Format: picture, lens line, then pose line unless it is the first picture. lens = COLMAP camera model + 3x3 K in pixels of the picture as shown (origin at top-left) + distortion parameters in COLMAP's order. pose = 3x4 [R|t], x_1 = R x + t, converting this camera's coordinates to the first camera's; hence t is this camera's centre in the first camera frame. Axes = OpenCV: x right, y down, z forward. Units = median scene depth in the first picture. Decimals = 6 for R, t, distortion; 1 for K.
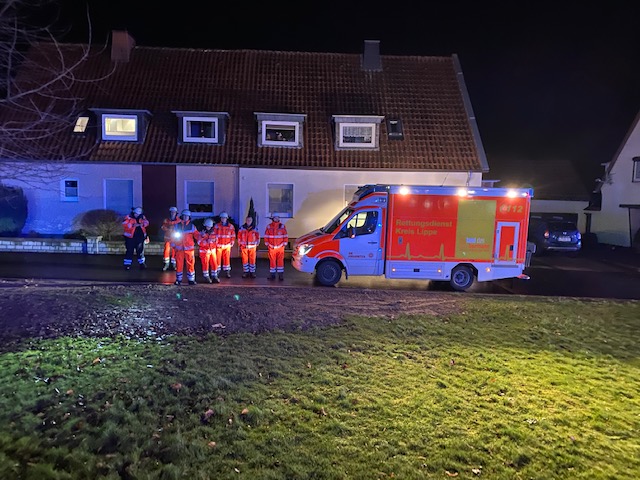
lens RADIAL K [[475.1, 0, 321.3], [0, 475.1, 237.6], [0, 0, 1]] dist [0.006206, -0.003785]
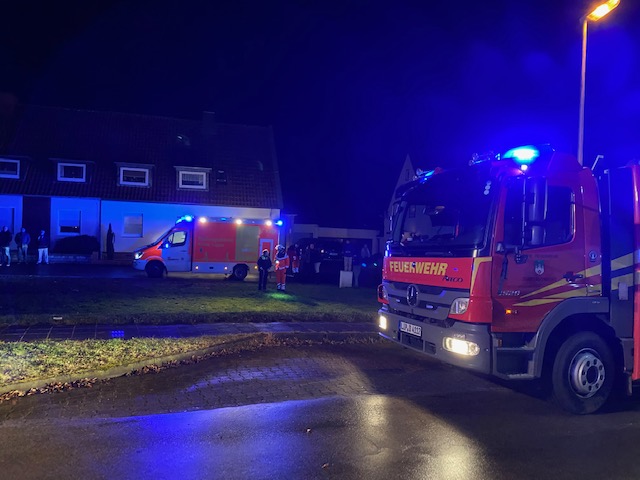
lens RADIAL K [[475.1, 0, 321.3], [0, 475.1, 237.6], [0, 0, 1]] dist [0.006206, -0.003785]
pose [[0.971636, 0.015258, 0.235987, 0.120485], [-0.001086, 0.998194, -0.060069, 0.041857], [-0.236477, 0.058109, 0.969898, -0.473038]]
